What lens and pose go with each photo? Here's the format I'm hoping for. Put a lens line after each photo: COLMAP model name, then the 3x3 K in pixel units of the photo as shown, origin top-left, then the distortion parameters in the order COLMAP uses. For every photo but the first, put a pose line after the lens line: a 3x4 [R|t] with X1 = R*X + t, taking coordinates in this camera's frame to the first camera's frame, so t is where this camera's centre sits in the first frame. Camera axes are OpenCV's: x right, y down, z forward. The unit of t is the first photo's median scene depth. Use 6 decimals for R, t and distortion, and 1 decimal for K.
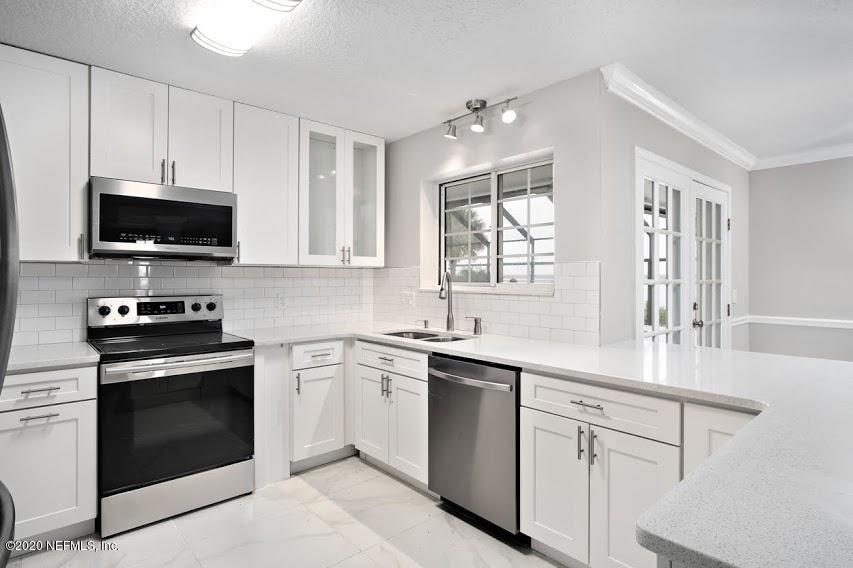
lens RADIAL K [[453.7, 0, 426.5], [0, 453.7, 284.0], [0, 0, 1]] dist [-0.004162, -0.000395]
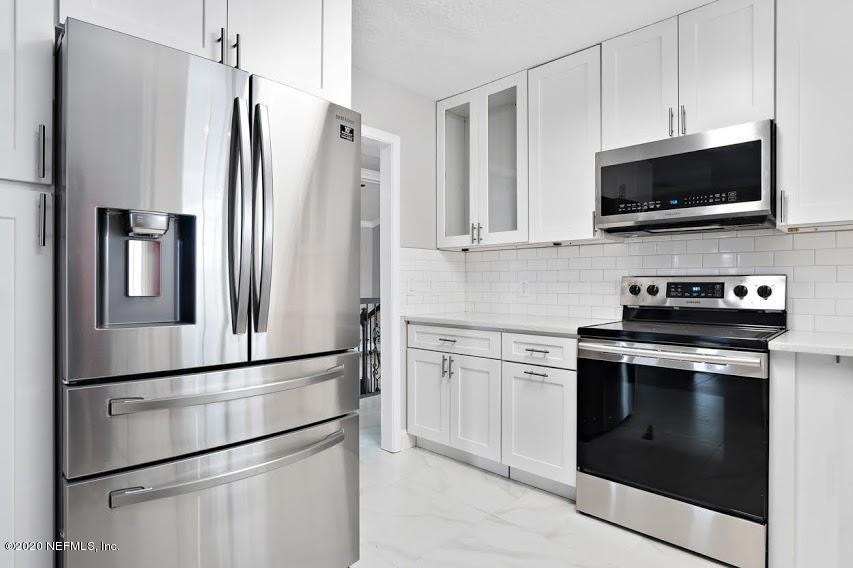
lens RADIAL K [[453.7, 0, 426.5], [0, 453.7, 284.0], [0, 0, 1]] dist [-0.004162, -0.000395]
pose [[0.095278, -0.000851, -0.995450, 0.190824], [-0.017405, 0.999845, -0.002521, 0.052531], [0.995299, 0.017566, 0.095248, 0.434856]]
